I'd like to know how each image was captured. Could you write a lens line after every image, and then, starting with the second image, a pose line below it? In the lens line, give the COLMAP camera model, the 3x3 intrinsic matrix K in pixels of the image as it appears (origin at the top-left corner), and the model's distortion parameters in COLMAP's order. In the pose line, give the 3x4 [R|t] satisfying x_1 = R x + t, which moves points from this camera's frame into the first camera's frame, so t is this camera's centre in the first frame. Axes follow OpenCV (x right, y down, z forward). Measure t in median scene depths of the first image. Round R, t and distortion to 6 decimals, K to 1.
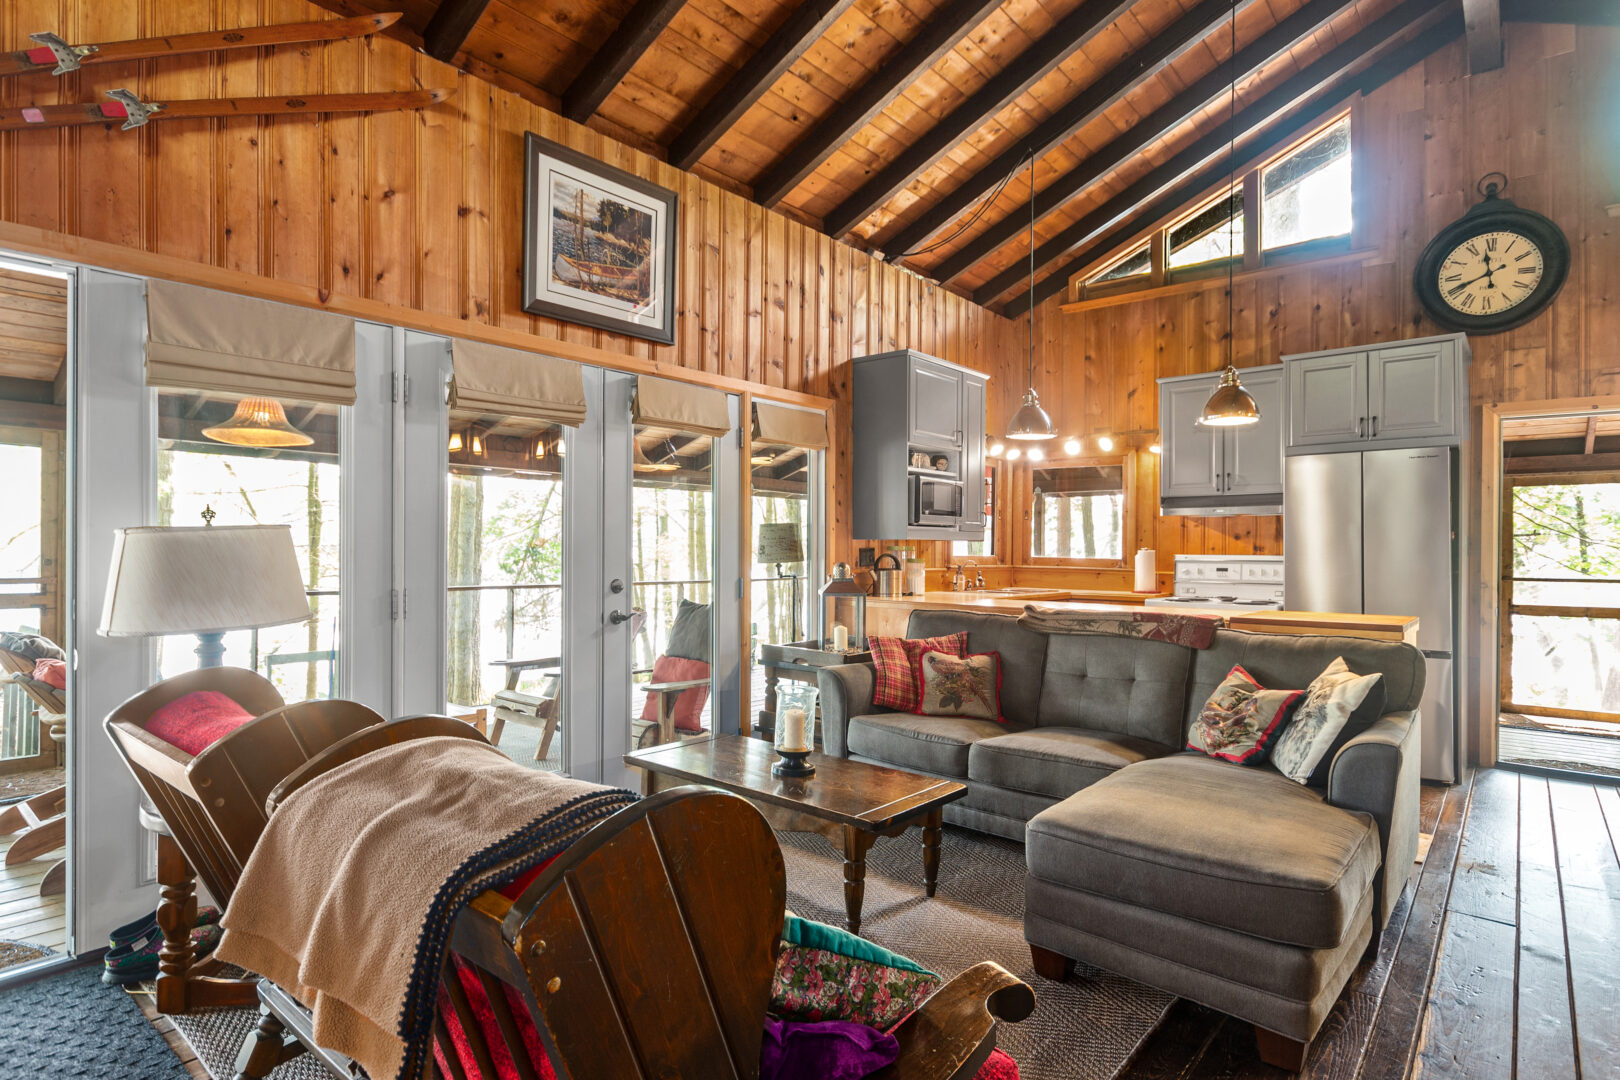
lens RADIAL K [[855.0, 0, 798.5], [0, 855.0, 542.6], [0, 0, 1]] dist [-0.003559, -0.002621]
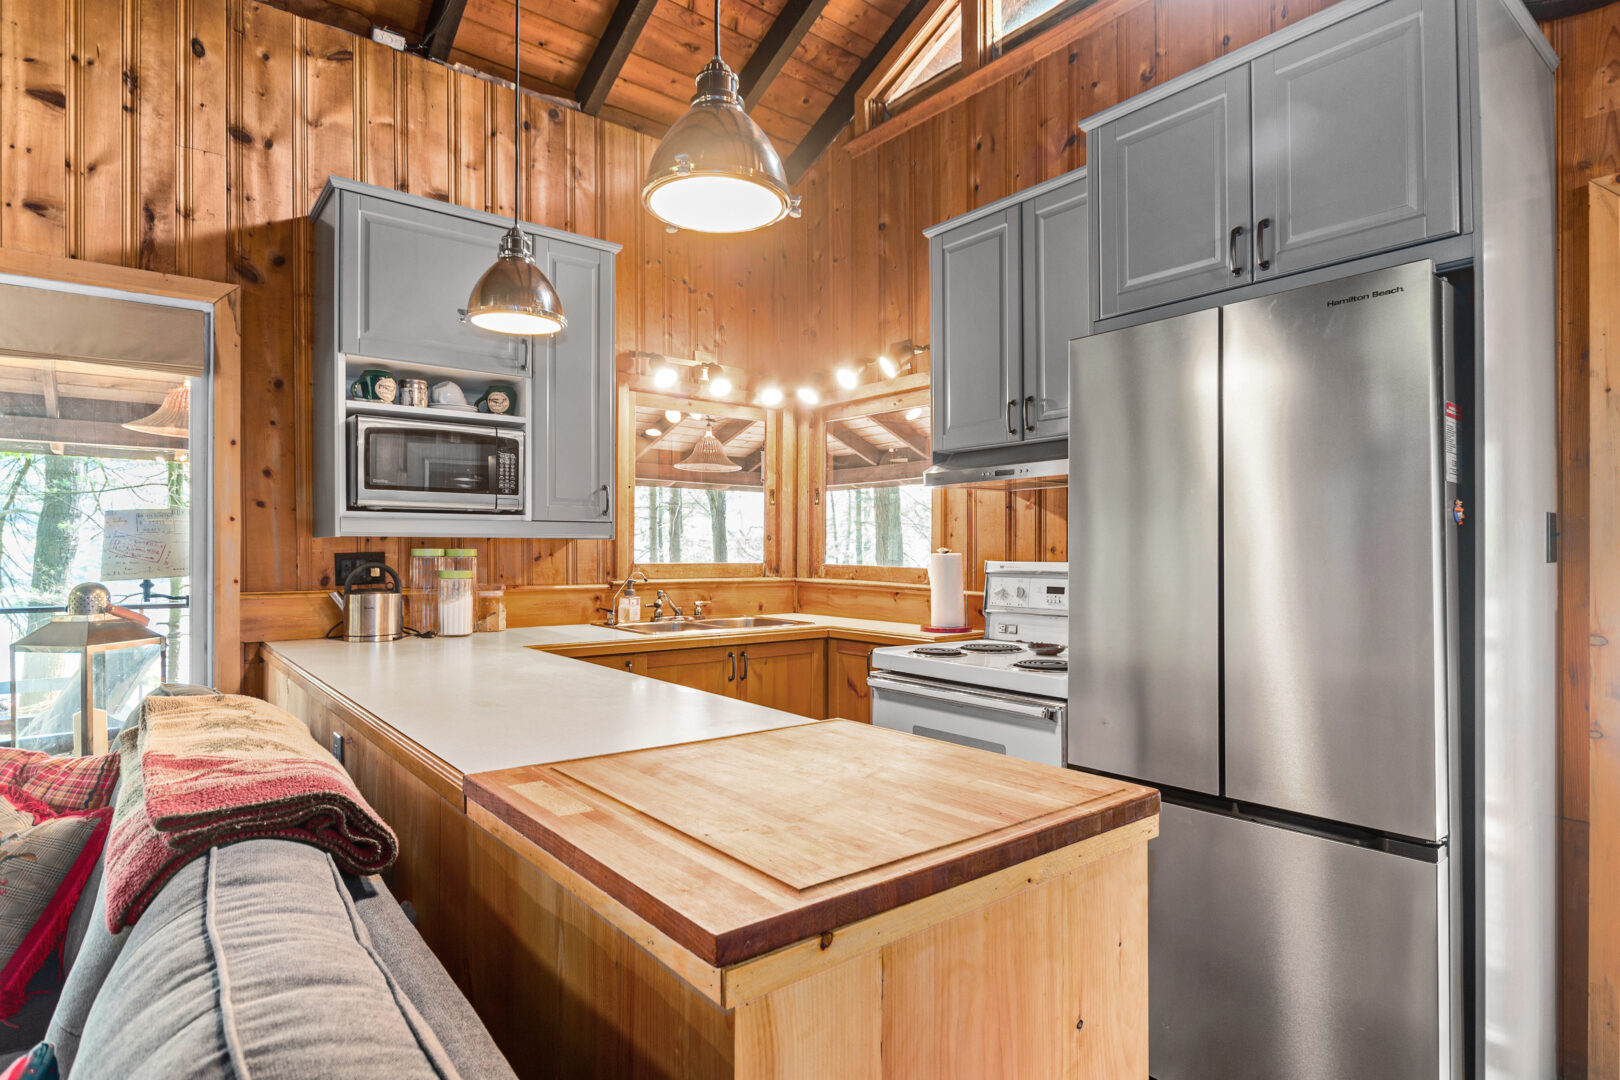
lens RADIAL K [[855.0, 0, 798.5], [0, 855.0, 542.6], [0, 0, 1]] dist [-0.003559, -0.002621]
pose [[0.980978, -0.006132, -0.194022, 0.476083], [0.005202, 0.999972, -0.005299, 0.005361], [0.194050, 0.004189, 0.980983, 0.497946]]
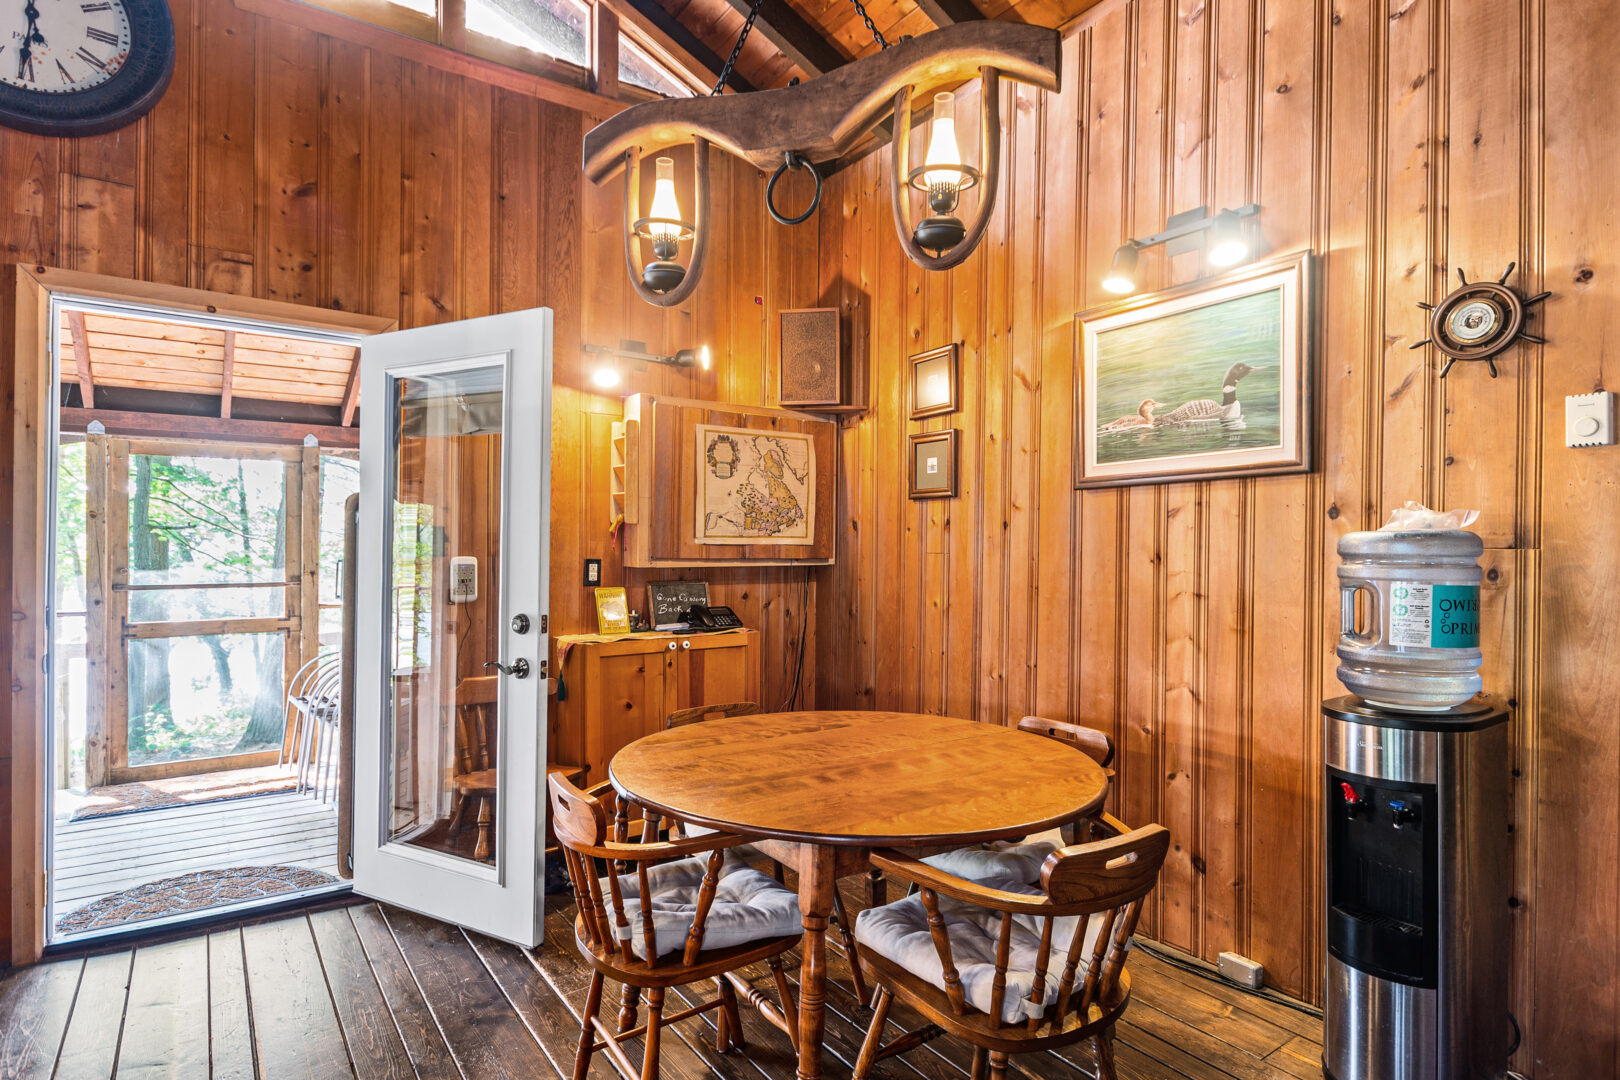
lens RADIAL K [[855.0, 0, 798.5], [0, 855.0, 542.6], [0, 0, 1]] dist [-0.003559, -0.002621]
pose [[0.253180, -0.002580, 0.967416, 0.391611], [-0.003471, 0.999988, 0.003575, 0.002690], [-0.967413, -0.004263, 0.253168, 0.379918]]
